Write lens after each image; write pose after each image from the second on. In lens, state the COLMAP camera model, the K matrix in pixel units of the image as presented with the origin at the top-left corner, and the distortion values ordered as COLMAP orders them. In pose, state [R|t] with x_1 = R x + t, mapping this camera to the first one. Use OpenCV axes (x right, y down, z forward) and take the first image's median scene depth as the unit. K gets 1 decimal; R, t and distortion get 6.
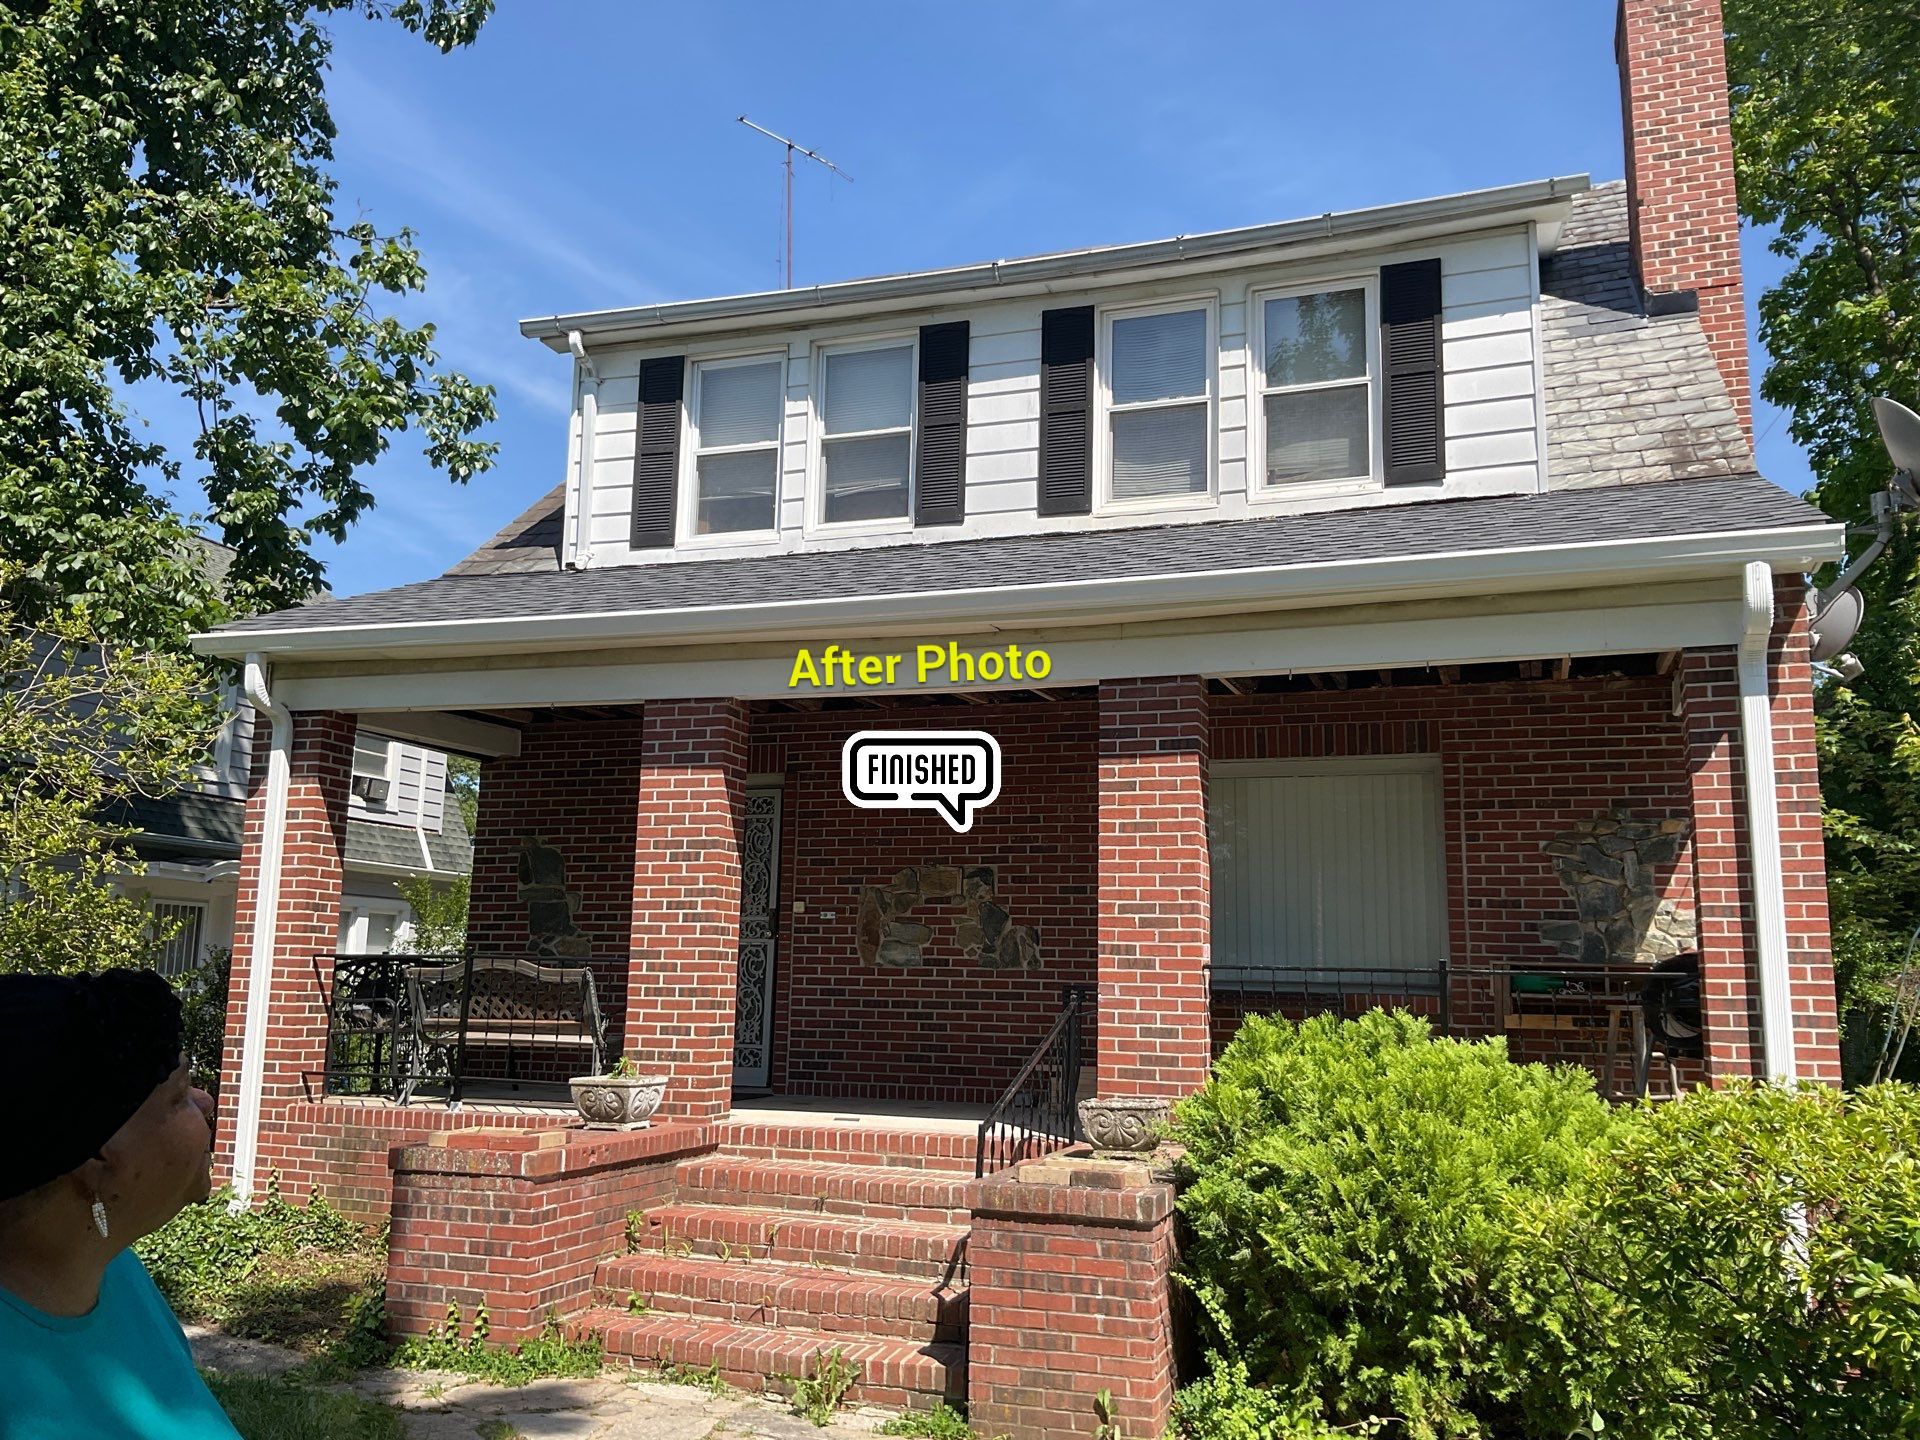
lens RADIAL K [[1569.5, 0, 953.0], [0, 1569.5, 729.3], [0, 0, 1]] dist [0.094143, -0.164601]
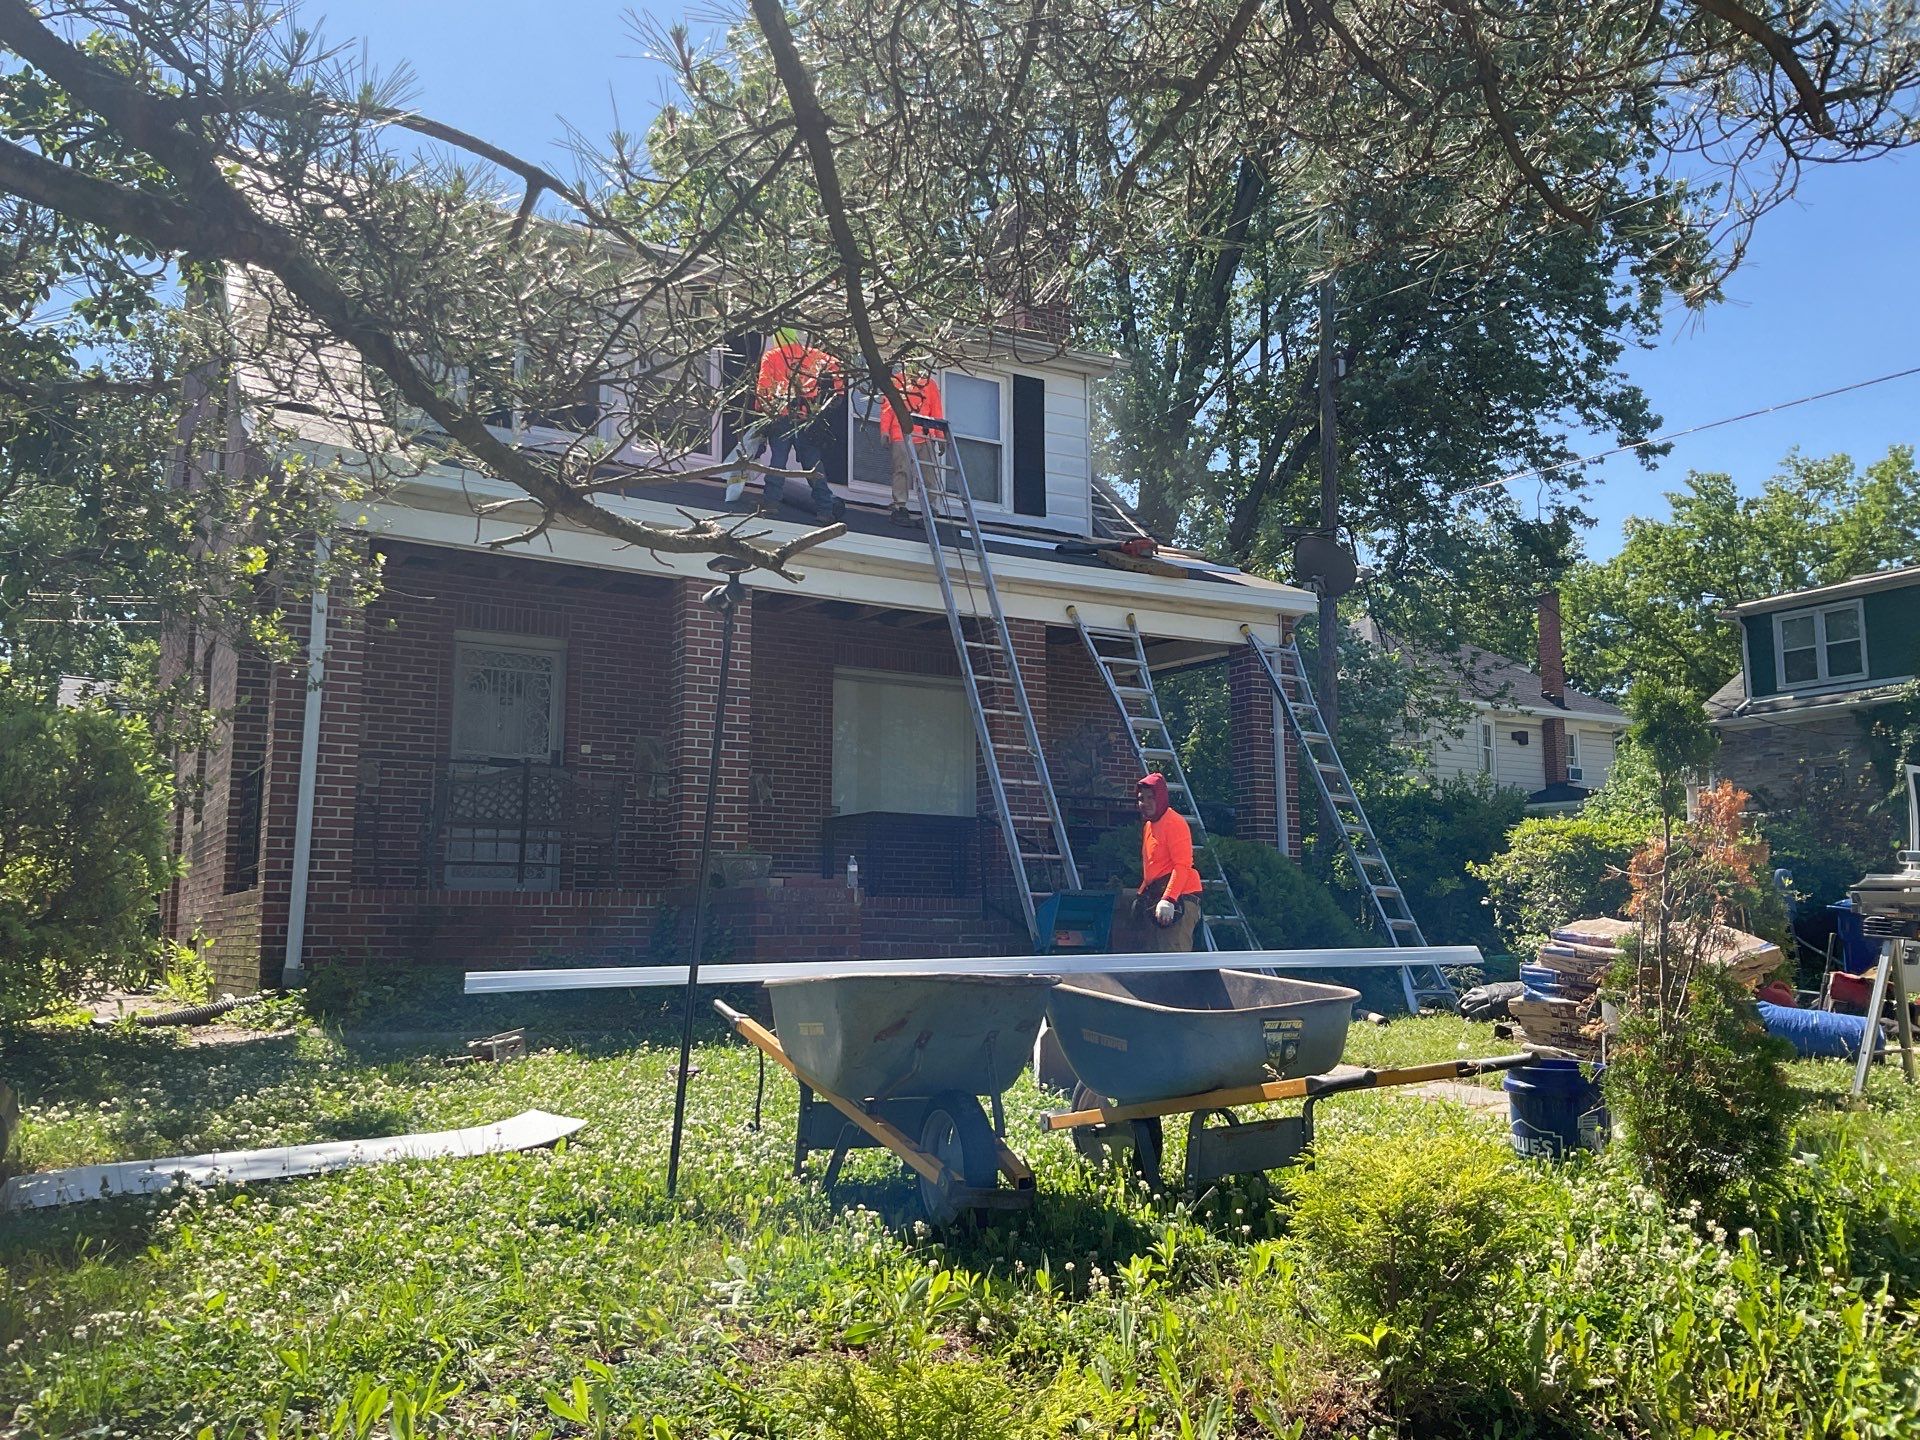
lens RADIAL K [[1569.5, 0, 953.0], [0, 1569.5, 729.3], [0, 0, 1]] dist [0.094143, -0.164601]
pose [[0.649933, 0.083129, 0.755432, -0.880201], [-0.114675, 0.993346, -0.010650, 0.081732], [-0.751290, -0.079707, 0.655141, -0.017447]]
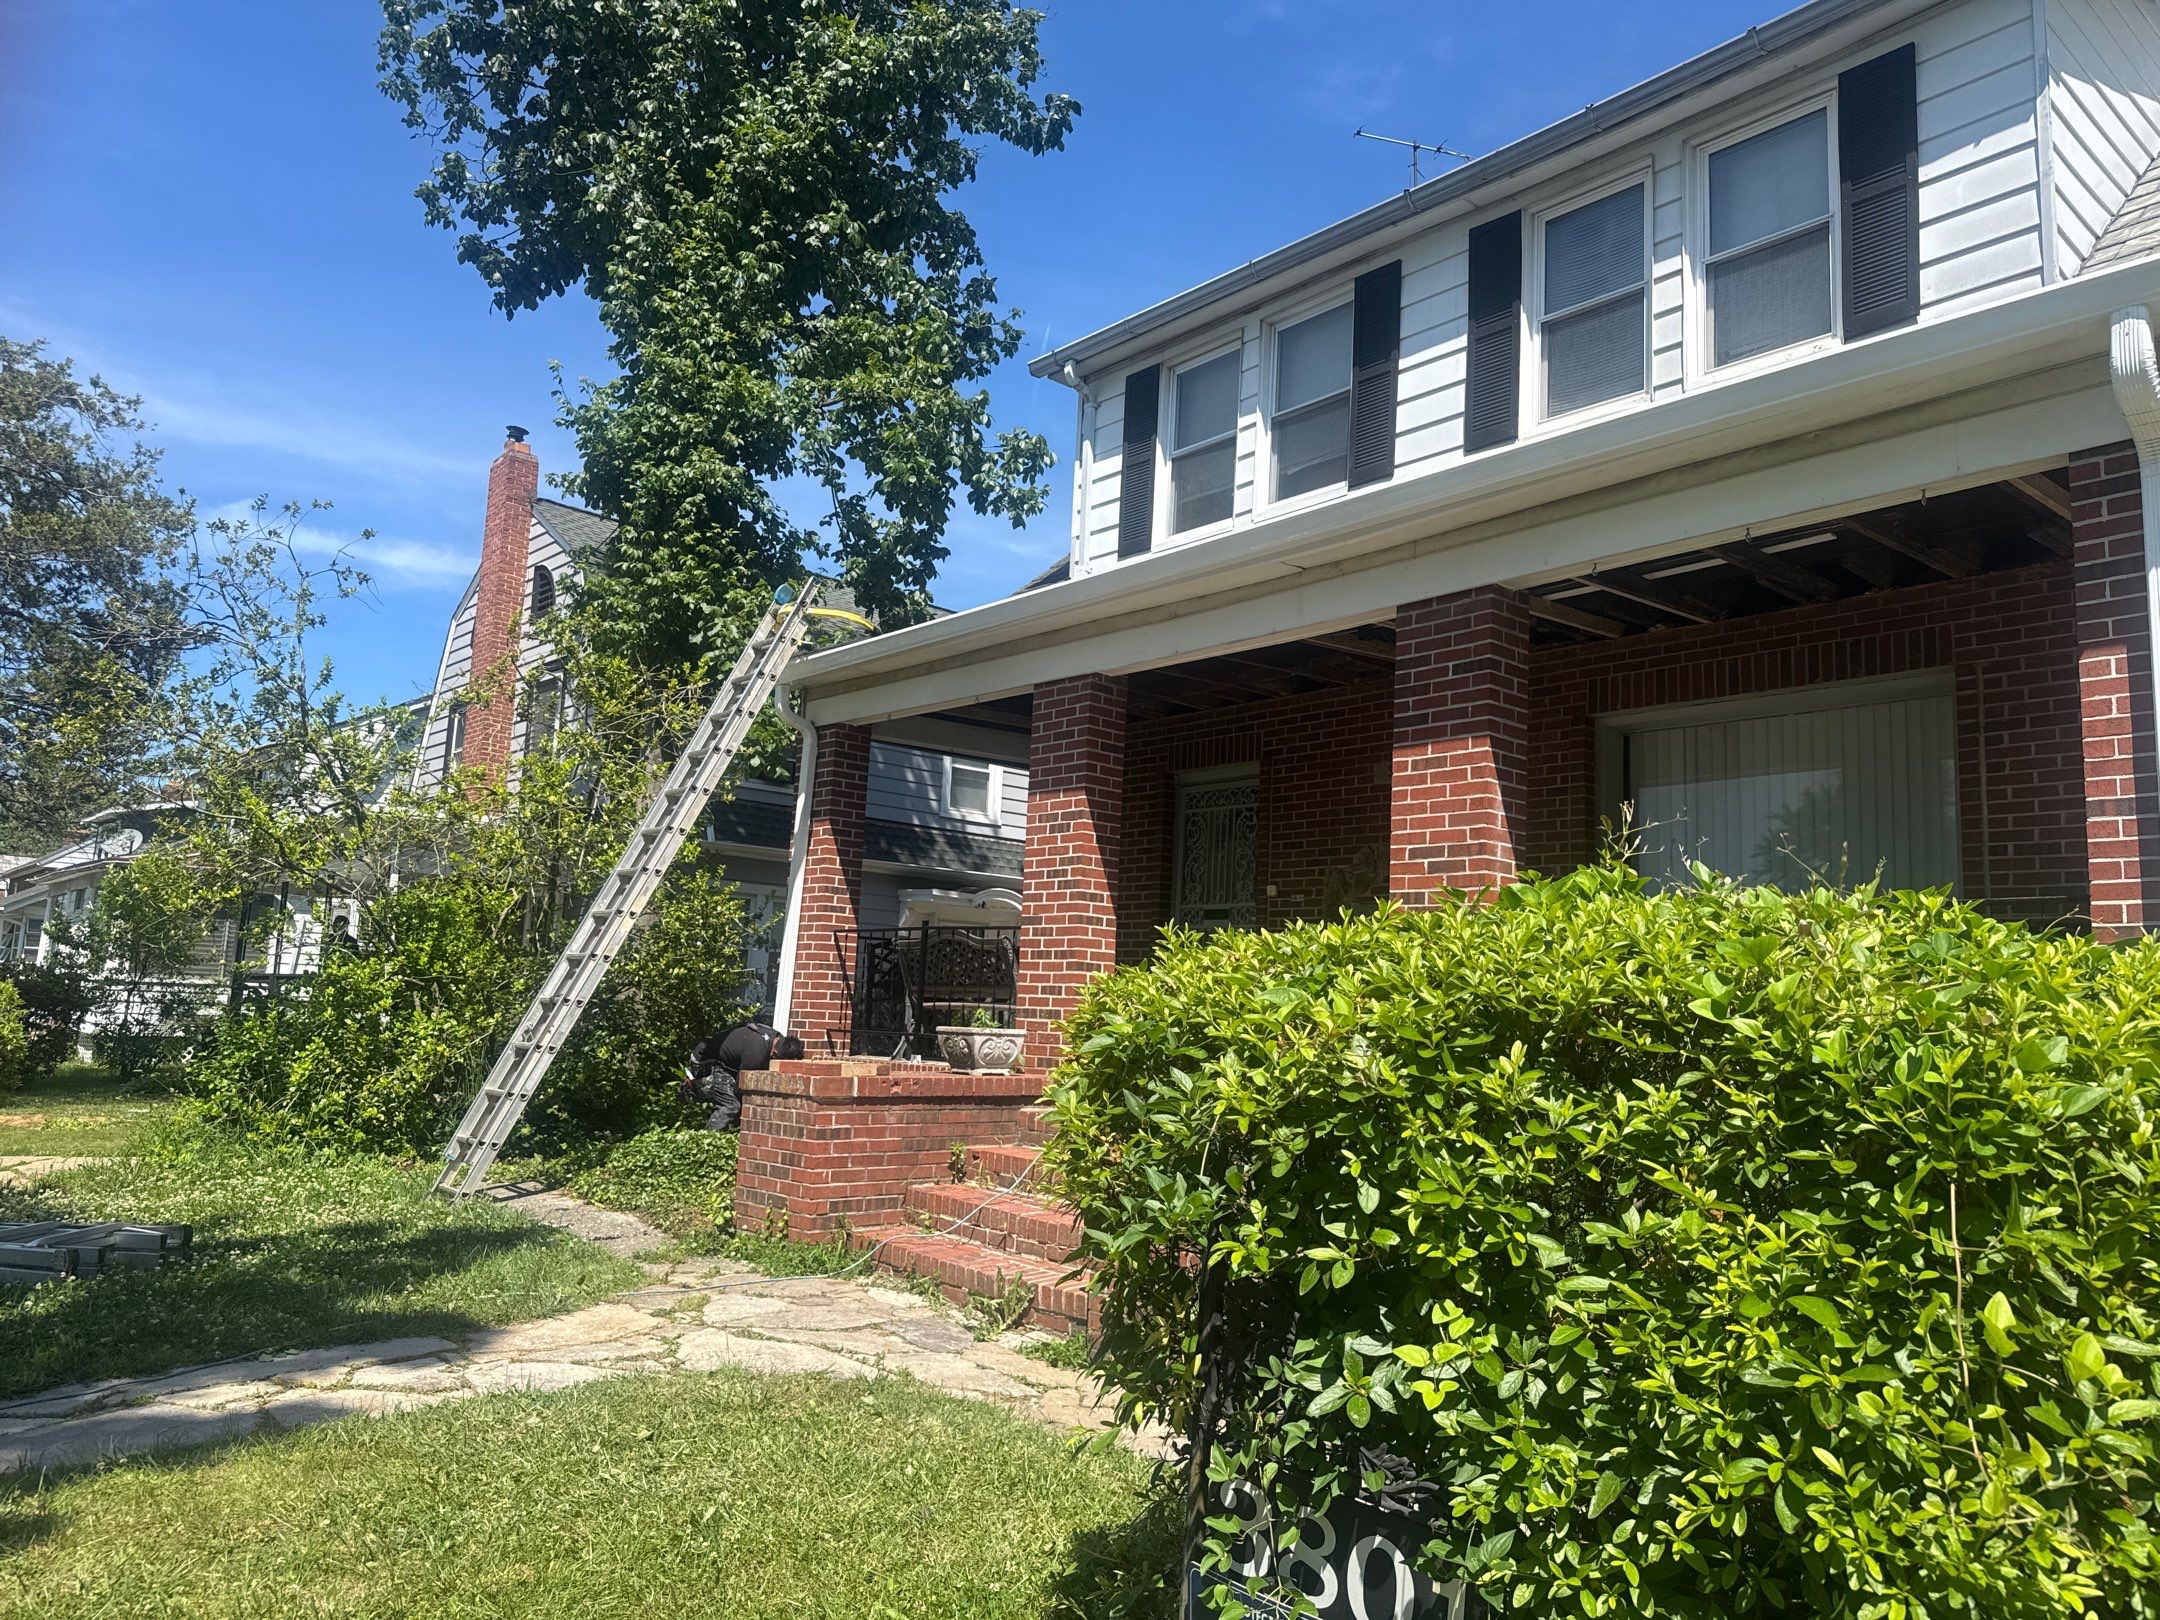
lens RADIAL K [[1497.9, 0, 1073.0], [0, 1497.9, 836.9], [0, 0, 1]] dist [0.076529, -0.111634]
pose [[0.869653, -0.043322, -0.491760, 0.276449], [0.056863, 0.998302, 0.012612, 0.062489], [0.490378, -0.038931, 0.870640, 0.110480]]
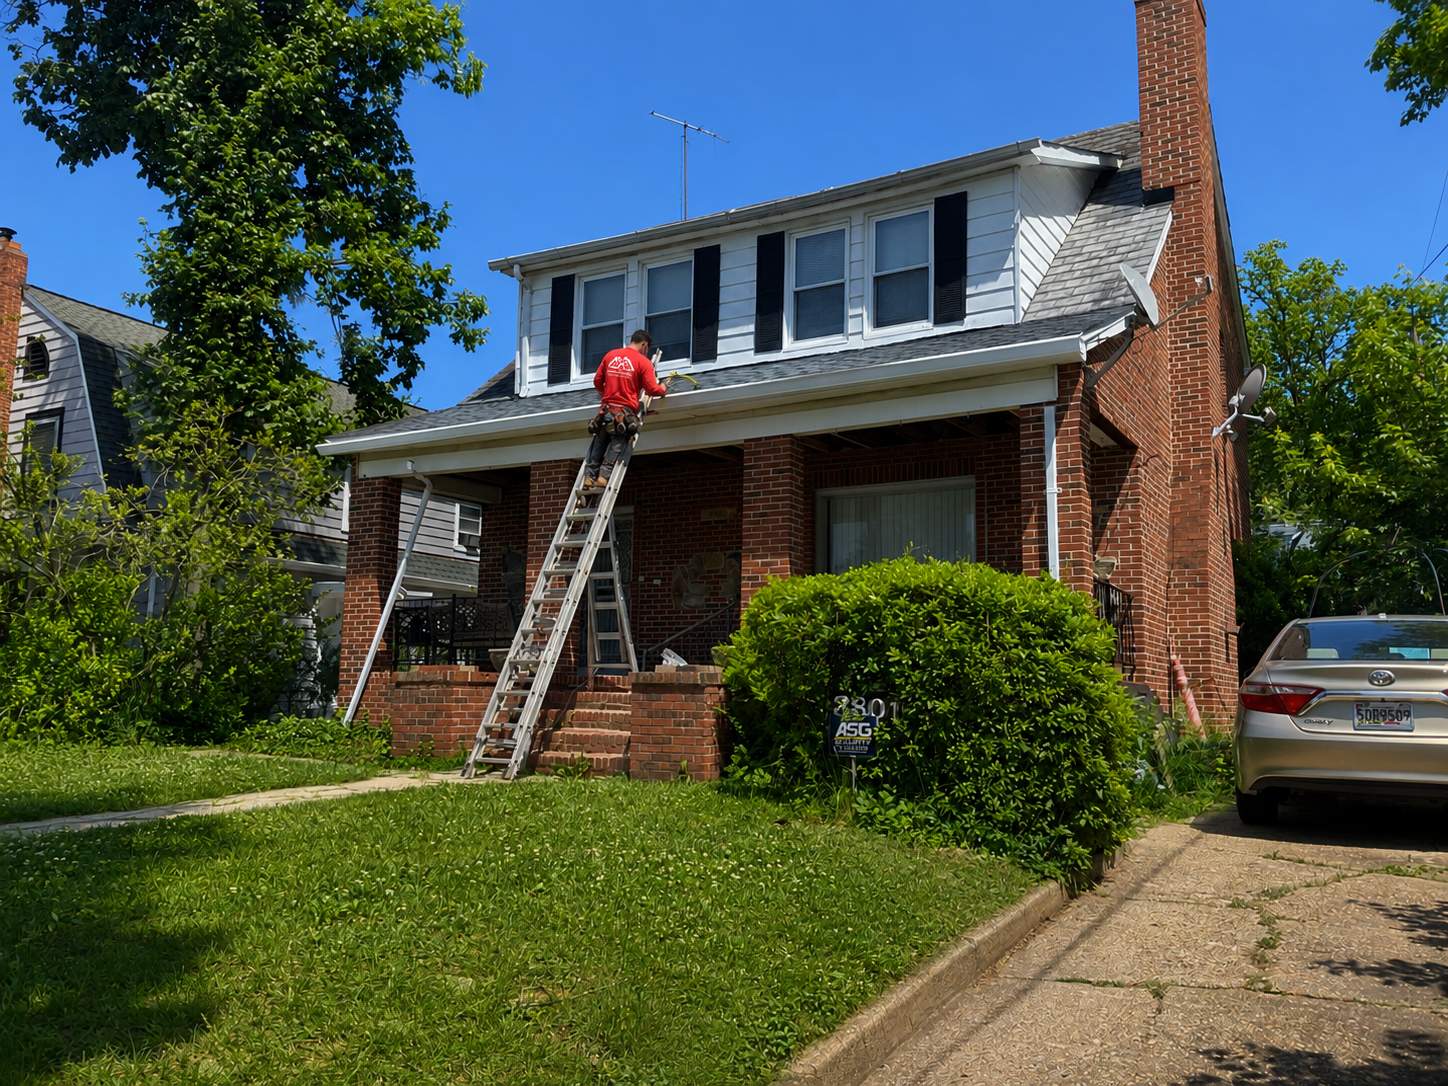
lens RADIAL K [[1183.7, 0, 718.7], [0, 1183.7, 550.0], [0, 0, 1]] dist [0.094143, -0.164601]
pose [[0.981325, -0.028197, -0.190281, 0.259523], [0.033870, 0.999072, 0.026624, 0.048990], [0.189353, -0.032572, 0.981369, -0.327456]]
